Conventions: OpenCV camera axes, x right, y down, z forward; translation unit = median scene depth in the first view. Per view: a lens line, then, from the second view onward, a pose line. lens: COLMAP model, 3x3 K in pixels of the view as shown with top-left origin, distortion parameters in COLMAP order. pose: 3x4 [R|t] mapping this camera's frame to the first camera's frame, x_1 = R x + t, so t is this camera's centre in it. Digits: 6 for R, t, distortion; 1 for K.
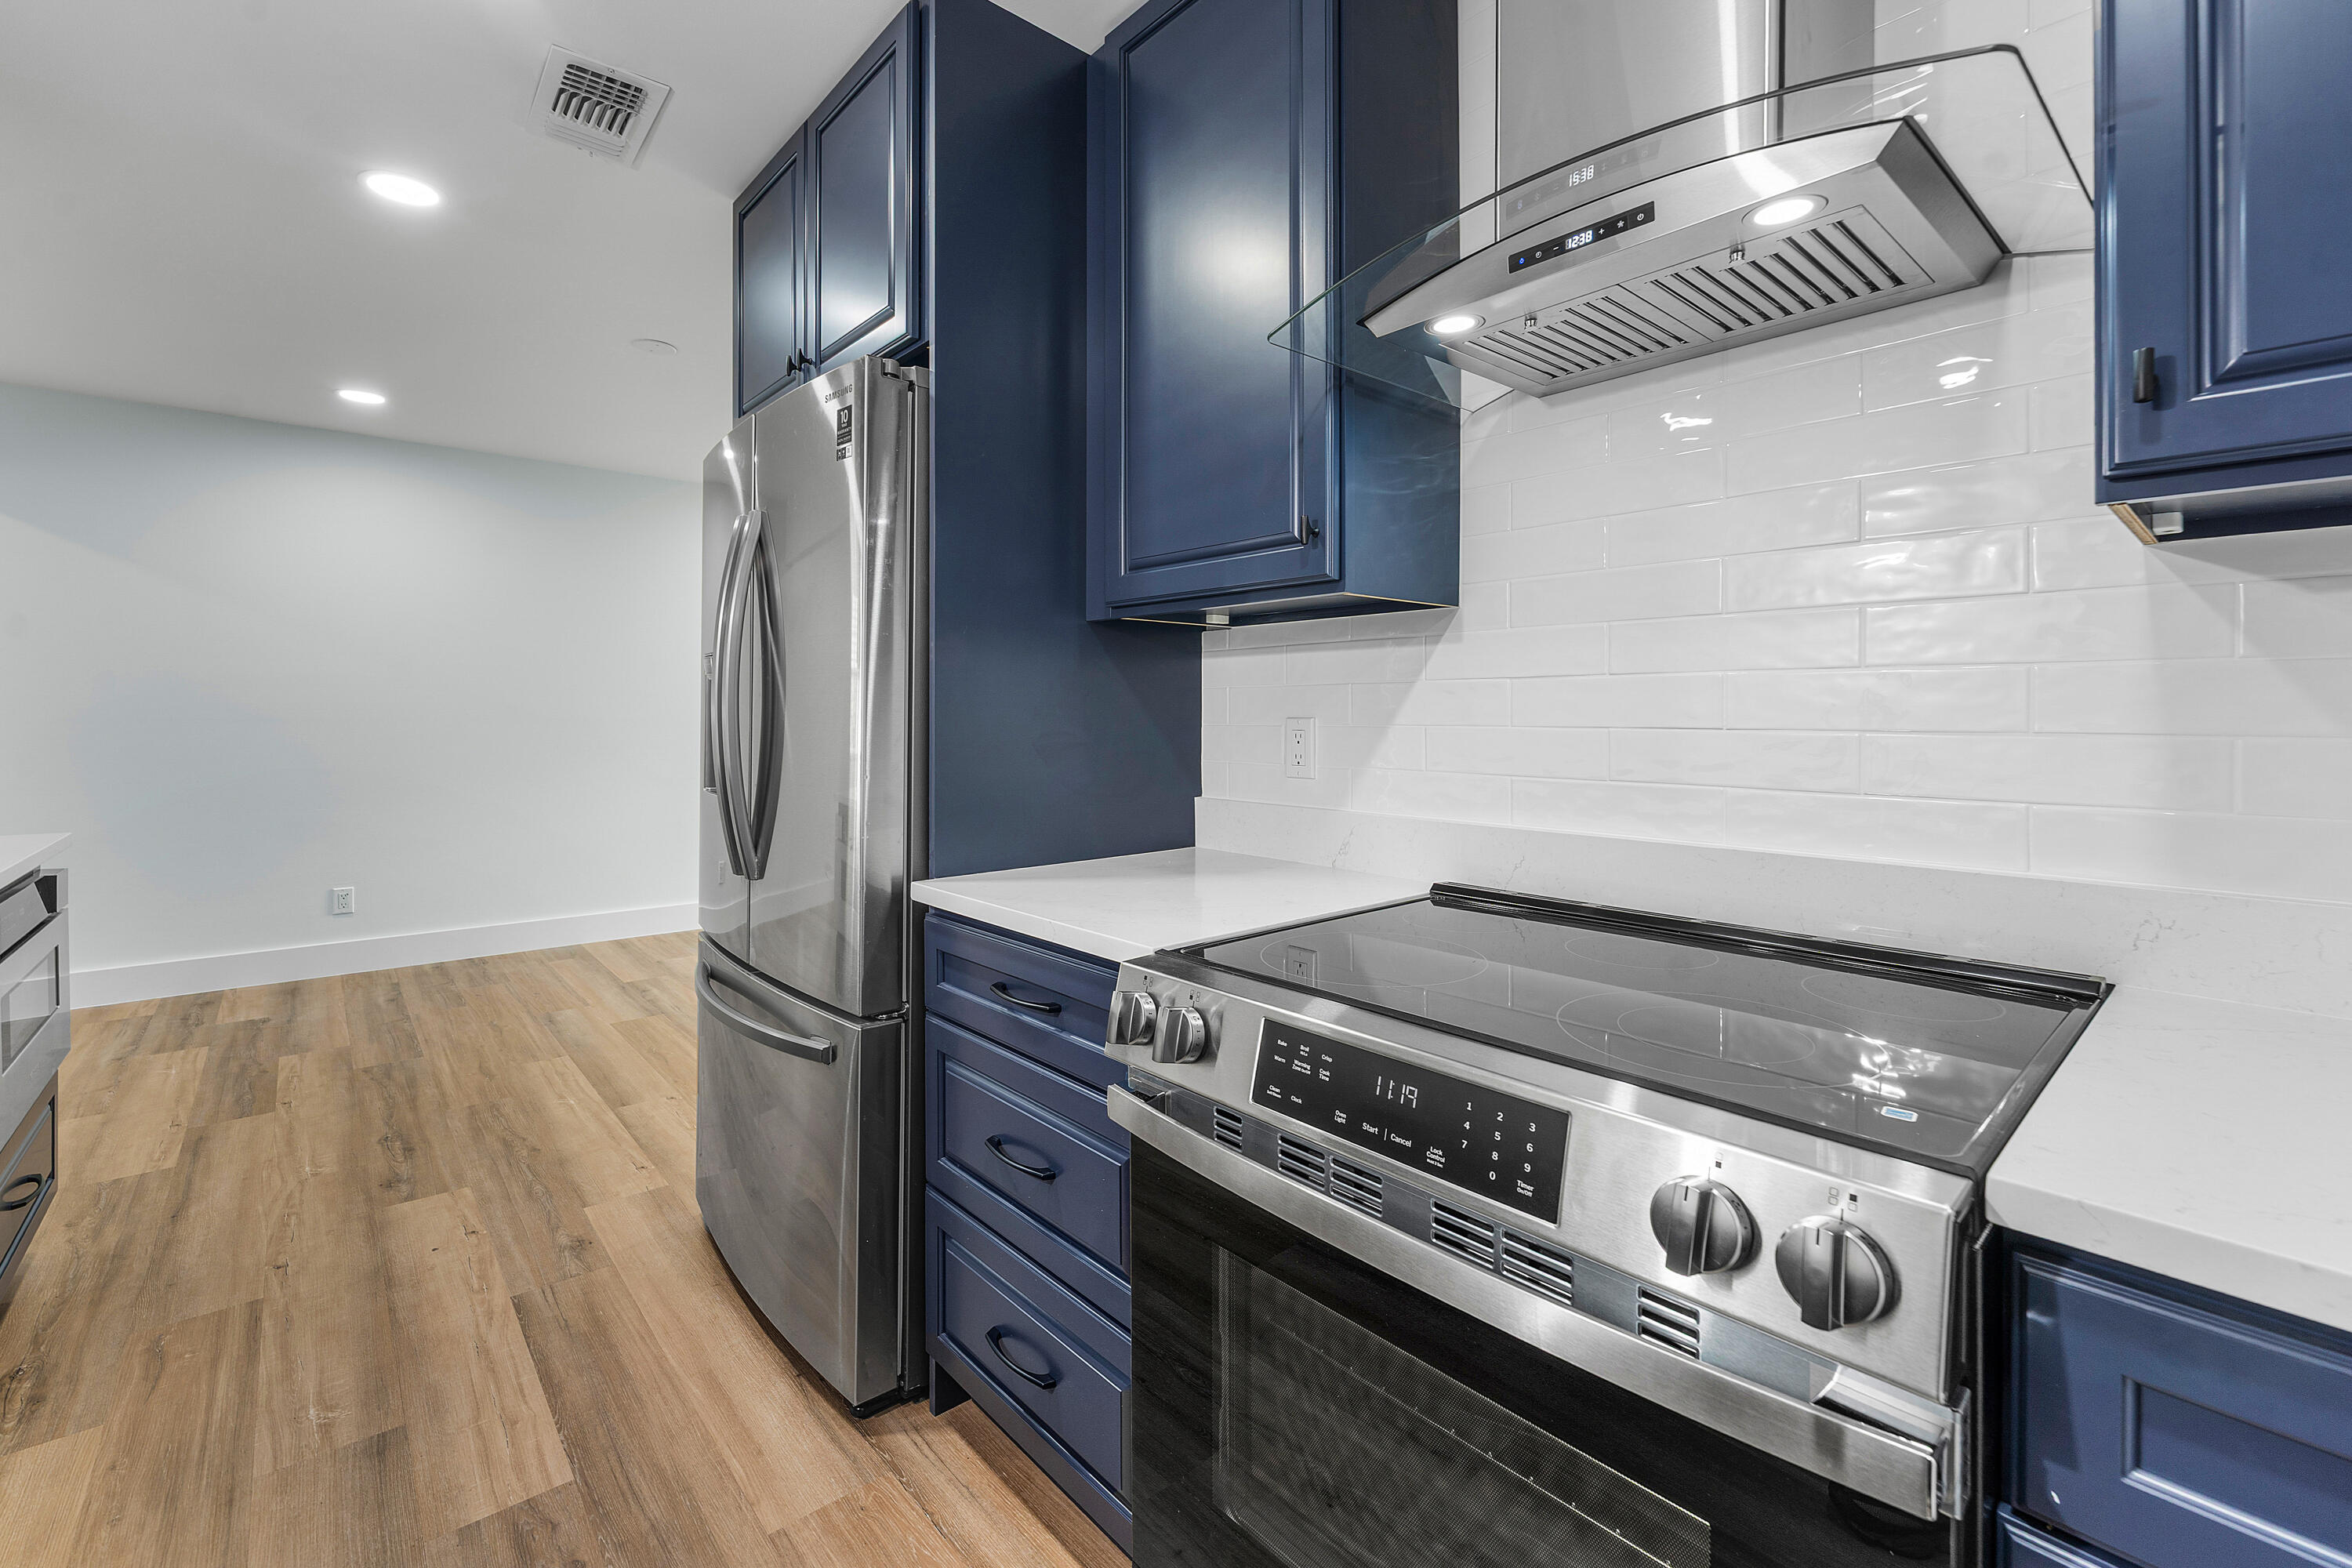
lens RADIAL K [[1010.5, 0, 1173.4], [0, 1010.5, 734.9], [0, 0, 1]] dist [-0.001566, -0.000661]
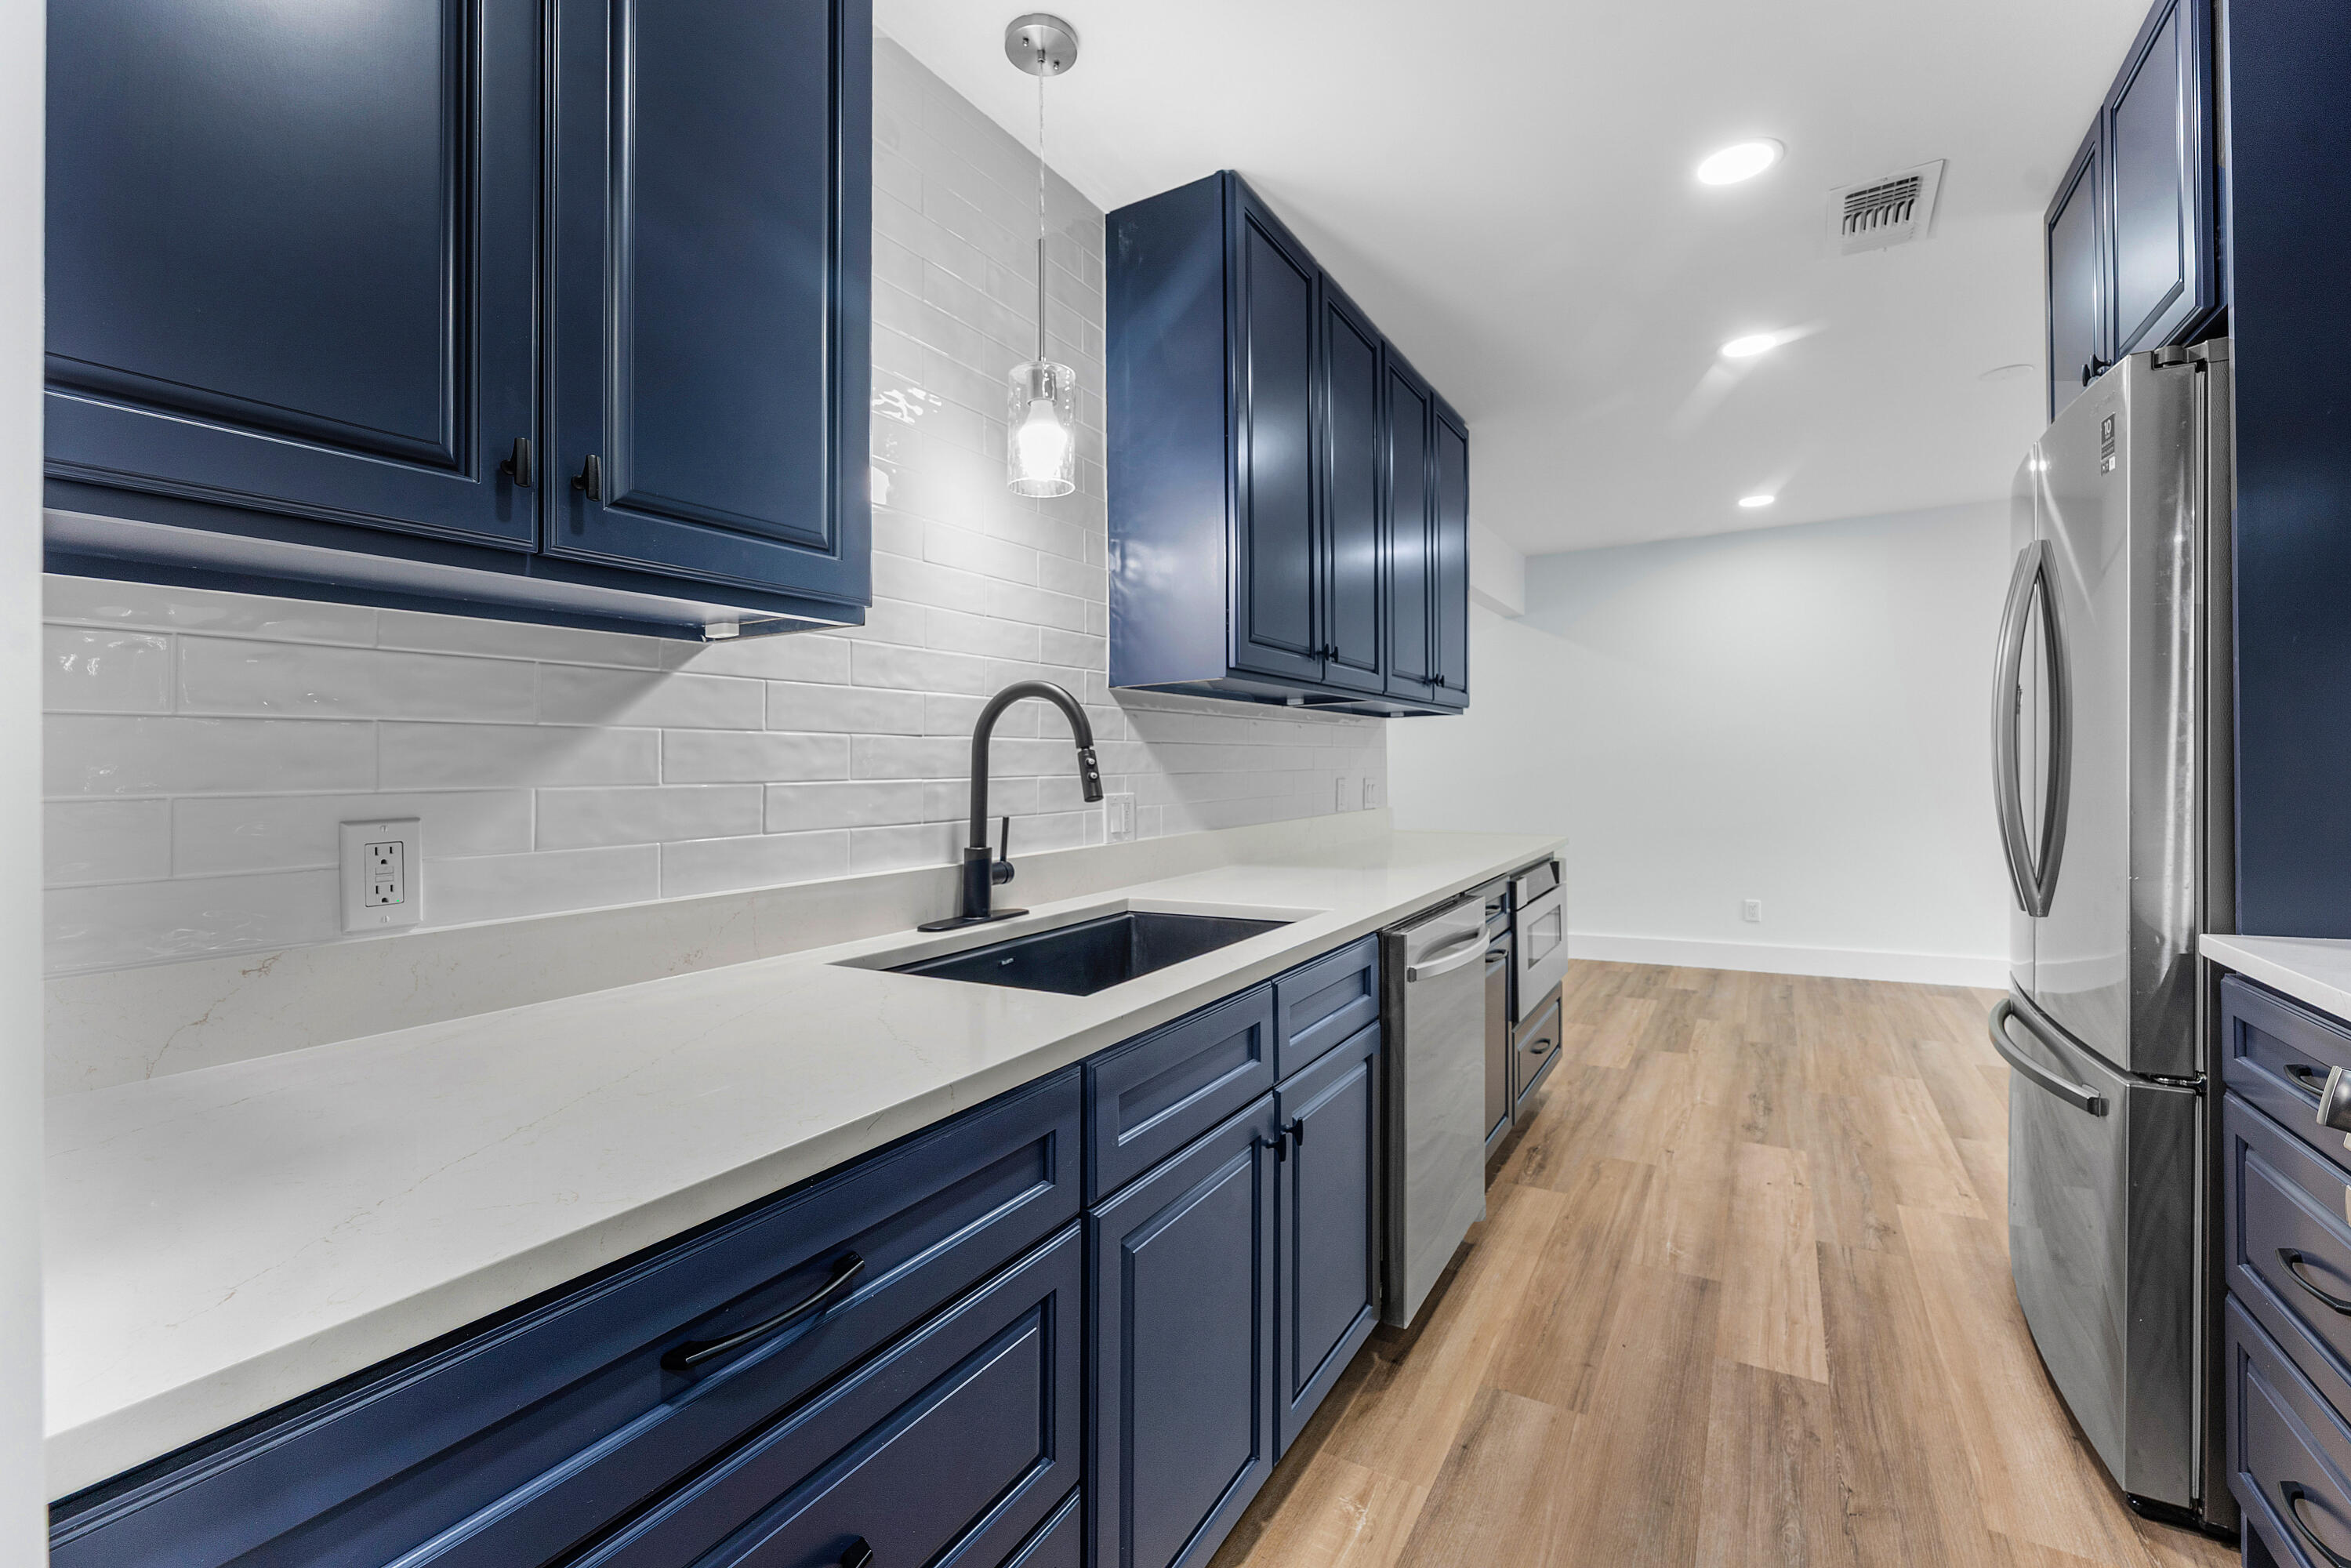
lens RADIAL K [[1010.1, 0, 1182.5], [0, 1010.1, 767.4], [0, 0, 1]] dist [-0.001566, -0.000661]
pose [[0.321330, -0.009626, -0.946918, 0.243427], [0.001448, 0.999952, -0.009673, 0.006999], [0.946966, 0.001737, 0.321329, -0.097818]]
